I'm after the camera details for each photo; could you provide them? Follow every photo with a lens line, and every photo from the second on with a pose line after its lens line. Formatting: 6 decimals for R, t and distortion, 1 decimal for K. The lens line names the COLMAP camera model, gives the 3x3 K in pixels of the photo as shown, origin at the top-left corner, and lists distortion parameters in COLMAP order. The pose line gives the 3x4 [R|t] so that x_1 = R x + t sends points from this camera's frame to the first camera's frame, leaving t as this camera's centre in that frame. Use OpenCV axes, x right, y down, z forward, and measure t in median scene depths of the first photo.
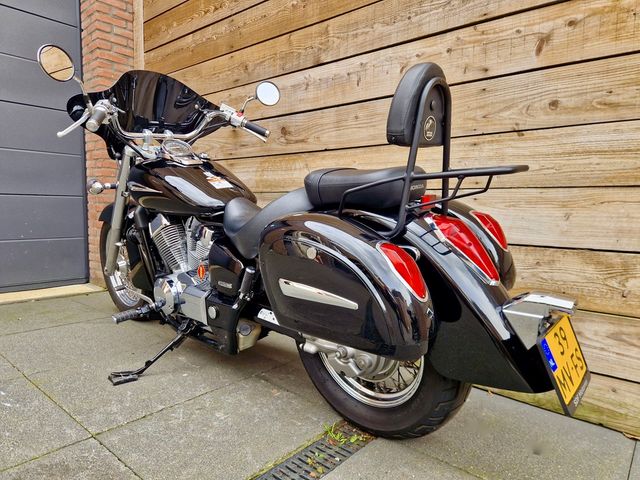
lens RADIAL K [[432.2, 0, 311.4], [0, 432.2, 241.0], [0, 0, 1]] dist [0.054928, -0.049939]
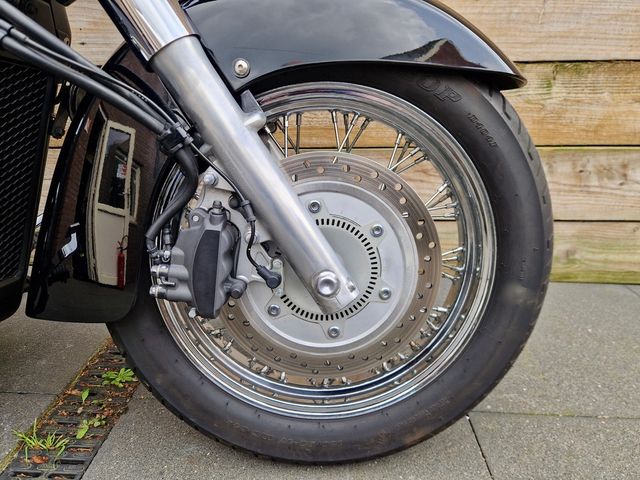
lens RADIAL K [[443.6, 0, 322.7], [0, 443.6, 239.2], [0, 0, 1]] dist [0.009626, 0.001584]
pose [[0.775110, -0.238728, 0.584990, 0.043873], [0.065349, 0.951197, 0.301586, 0.055716], [-0.628437, -0.195534, 0.752883, 0.318812]]
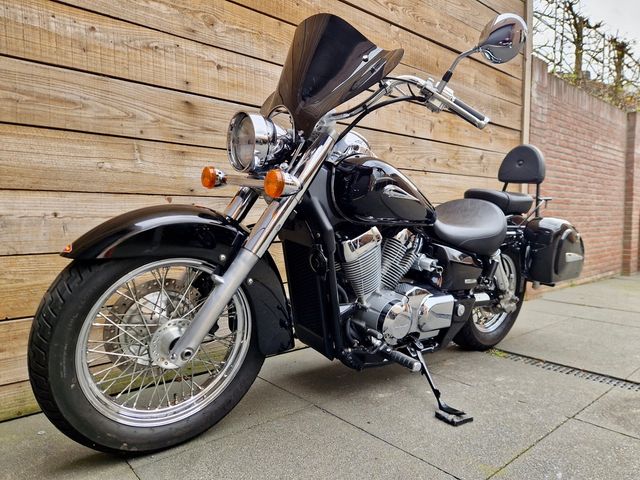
lens RADIAL K [[432.2, 0, 318.9], [0, 432.2, 242.4], [0, 0, 1]] dist [0.054928, -0.049939]
pose [[0.142564, -0.076449, 0.986829, -1.168897], [0.080935, 0.994574, 0.065356, -0.095411], [-0.986471, 0.070551, 0.147978, 1.007960]]
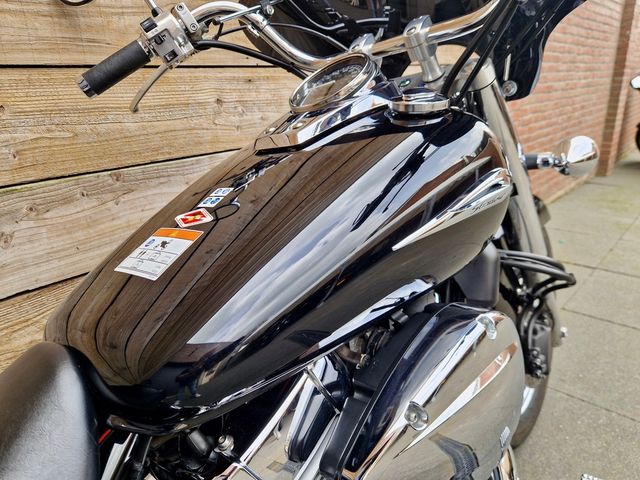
lens RADIAL K [[432.2, 0, 317.7], [0, 432.2, 238.8], [0, 0, 1]] dist [0.054928, -0.049939]
pose [[0.030975, -0.349810, 0.936309, -0.314711], [0.119963, 0.931288, 0.343965, -0.192770], [-0.992295, 0.101668, 0.070811, 0.788964]]
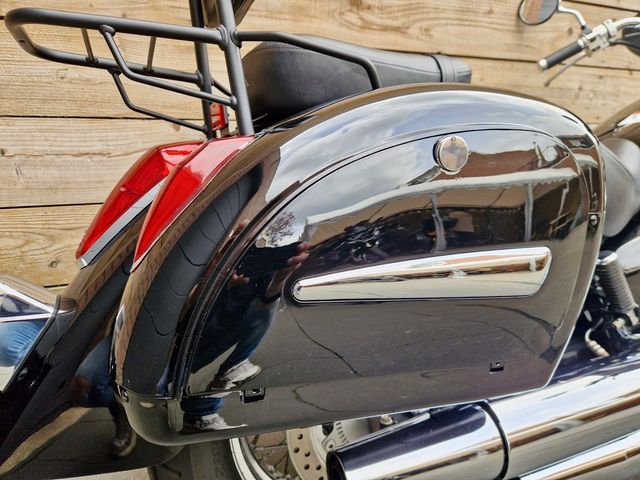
lens RADIAL K [[432.2, 0, 317.1], [0, 432.2, 244.0], [0, 0, 1]] dist [0.054928, -0.049939]
pose [[0.456885, -0.232816, 0.858518, -0.760953], [0.074365, 0.971760, 0.223949, -0.113974], [-0.886412, -0.038476, 0.461295, 0.991934]]
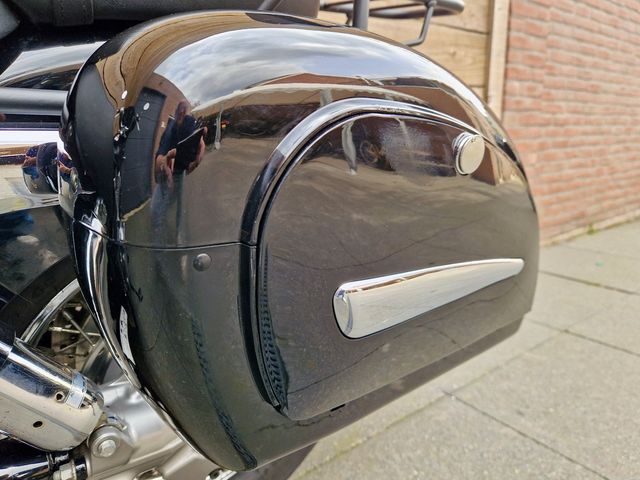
lens RADIAL K [[432.2, 0, 325.0], [0, 432.2, 237.8], [0, 0, 1]] dist [0.054928, -0.049939]
pose [[0.198438, -0.247735, 0.948288, -0.168491], [0.096437, 0.967769, 0.232644, 0.001122], [-0.975358, 0.045284, 0.215933, 0.549735]]
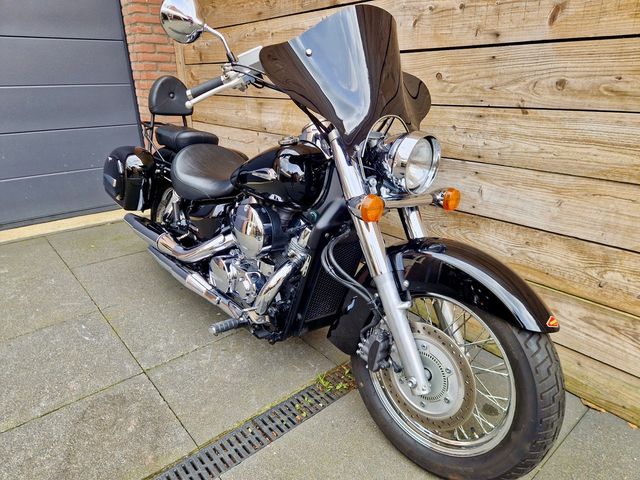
lens RADIAL K [[432.2, 0, 312.8], [0, 432.2, 240.3], [0, 0, 1]] dist [0.054928, -0.049939]
pose [[0.985879, 0.024157, -0.165707, 0.158857], [0.023963, 0.959005, 0.282375, -0.217347], [0.165735, -0.282358, 0.944884, -0.047743]]
